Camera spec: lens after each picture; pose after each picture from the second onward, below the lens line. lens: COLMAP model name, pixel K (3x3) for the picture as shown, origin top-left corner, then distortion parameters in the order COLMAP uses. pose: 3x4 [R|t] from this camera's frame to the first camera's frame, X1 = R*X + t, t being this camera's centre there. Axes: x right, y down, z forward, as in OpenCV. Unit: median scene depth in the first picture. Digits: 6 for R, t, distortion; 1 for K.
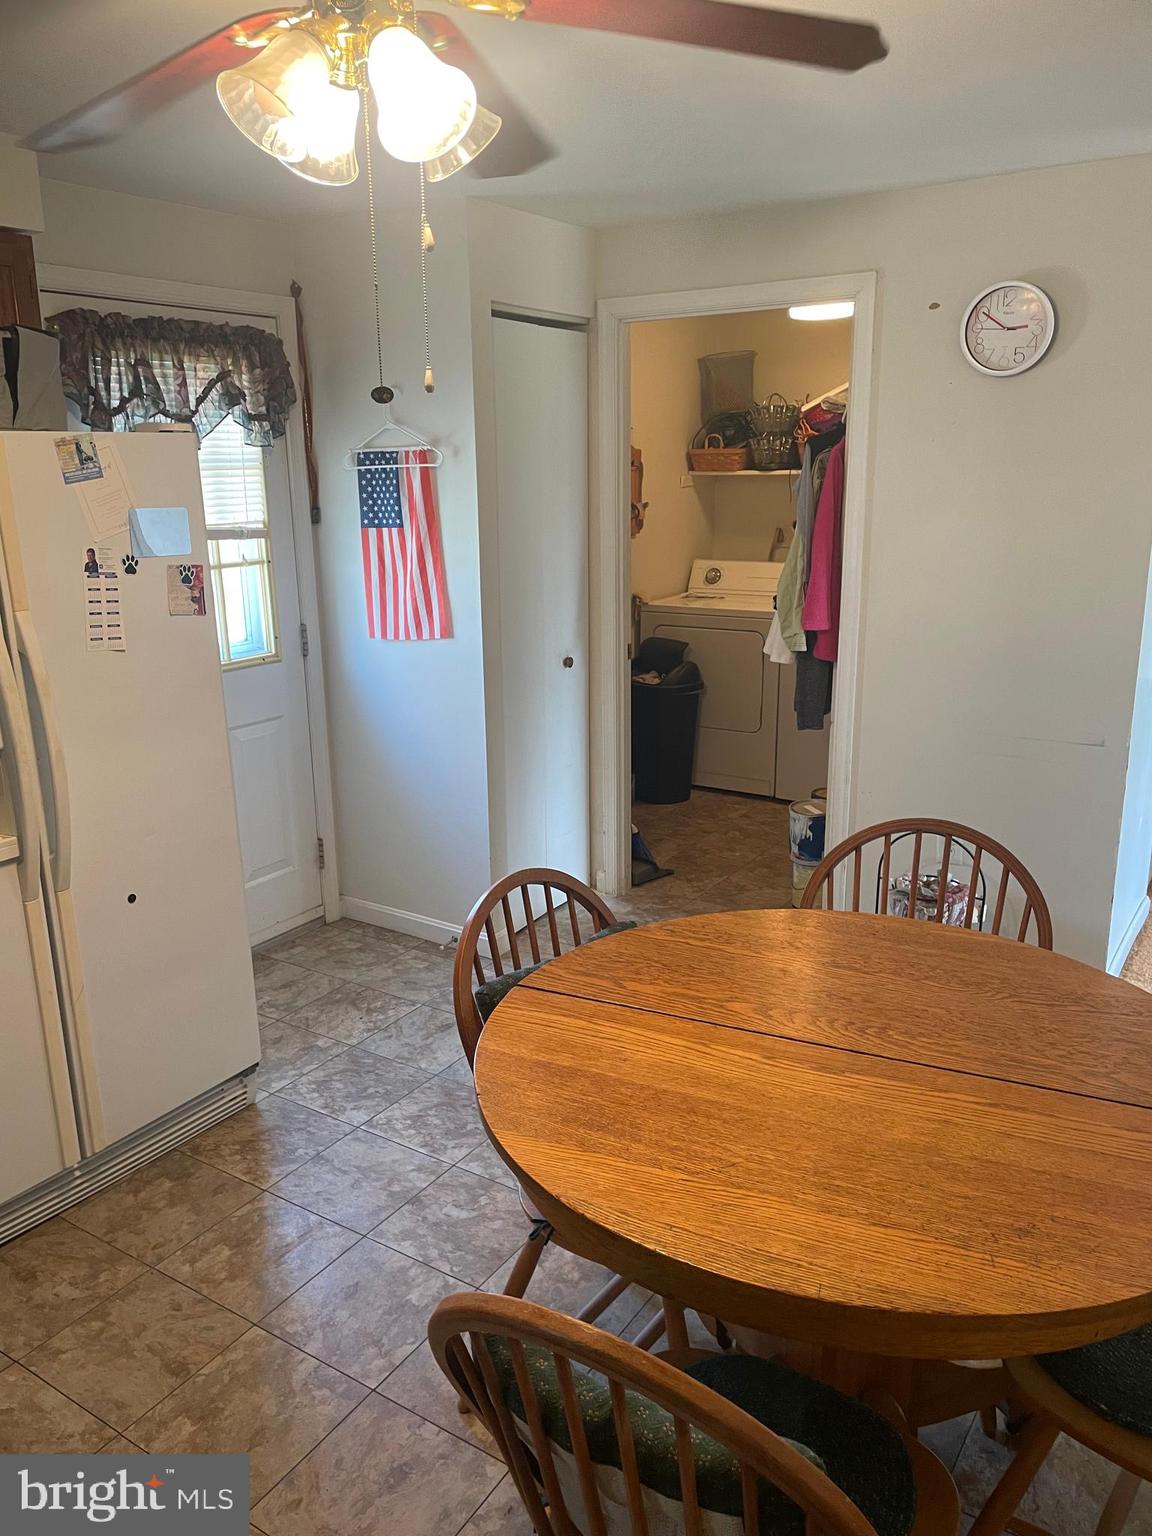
lens RADIAL K [[1149.0, 0, 562.4], [0, 1149.0, 763.9], [0, 0, 1]] dist [0.075568, -0.074931]
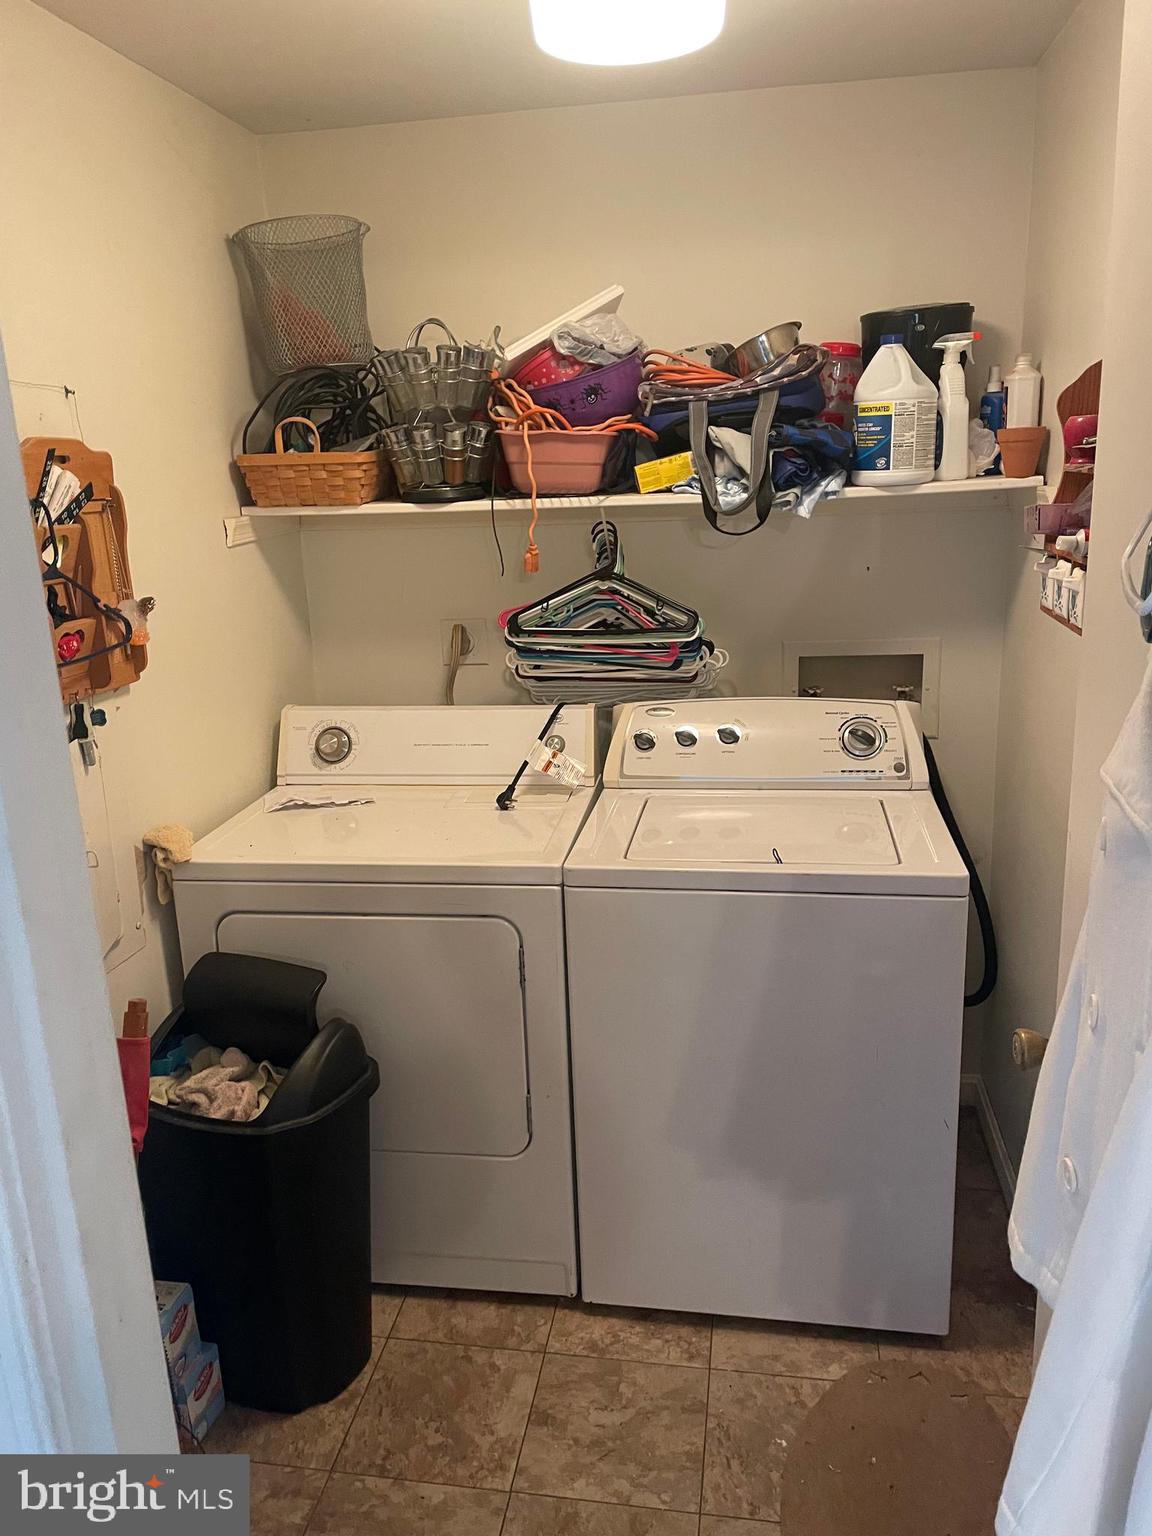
lens RADIAL K [[1149.0, 0, 576.5], [0, 1149.0, 782.4], [0, 0, 1]] dist [0.075568, -0.074931]
pose [[0.909638, -0.129372, 0.394742, 0.042112], [0.130858, 0.991128, 0.023281, -0.153051], [-0.394251, 0.030478, 0.918497, 0.586762]]
